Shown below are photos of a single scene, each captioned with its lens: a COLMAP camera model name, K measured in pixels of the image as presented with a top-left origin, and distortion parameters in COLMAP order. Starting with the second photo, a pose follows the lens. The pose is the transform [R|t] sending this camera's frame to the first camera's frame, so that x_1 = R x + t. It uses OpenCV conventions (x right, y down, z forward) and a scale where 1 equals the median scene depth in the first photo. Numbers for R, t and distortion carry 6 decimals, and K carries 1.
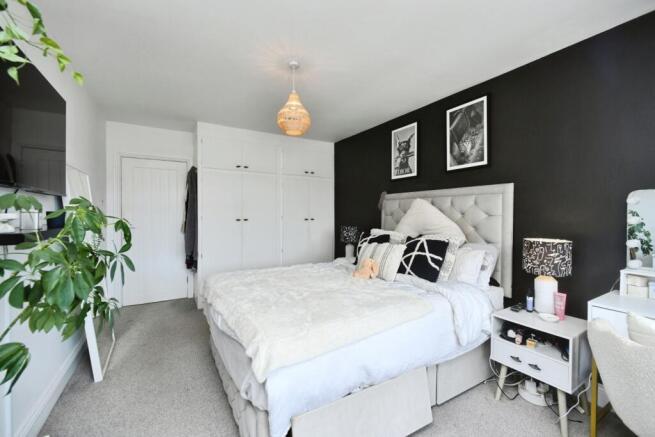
lens RADIAL K [[268.3, 0, 331.2], [0, 268.3, 224.1], [0, 0, 1]] dist [-0.008791, -0.000100]
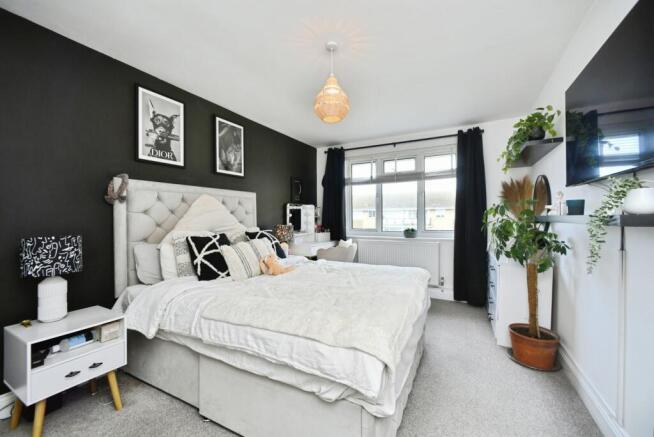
lens RADIAL K [[267.9, 0, 330.1], [0, 267.9, 212.2], [0, 0, 1]] dist [-0.008791, -0.000100]
pose [[-0.505834, -0.012975, 0.862533, -0.660513], [0.000350, 0.999884, 0.015246, -0.044508], [-0.862630, 0.008014, -0.505771, 1.016206]]
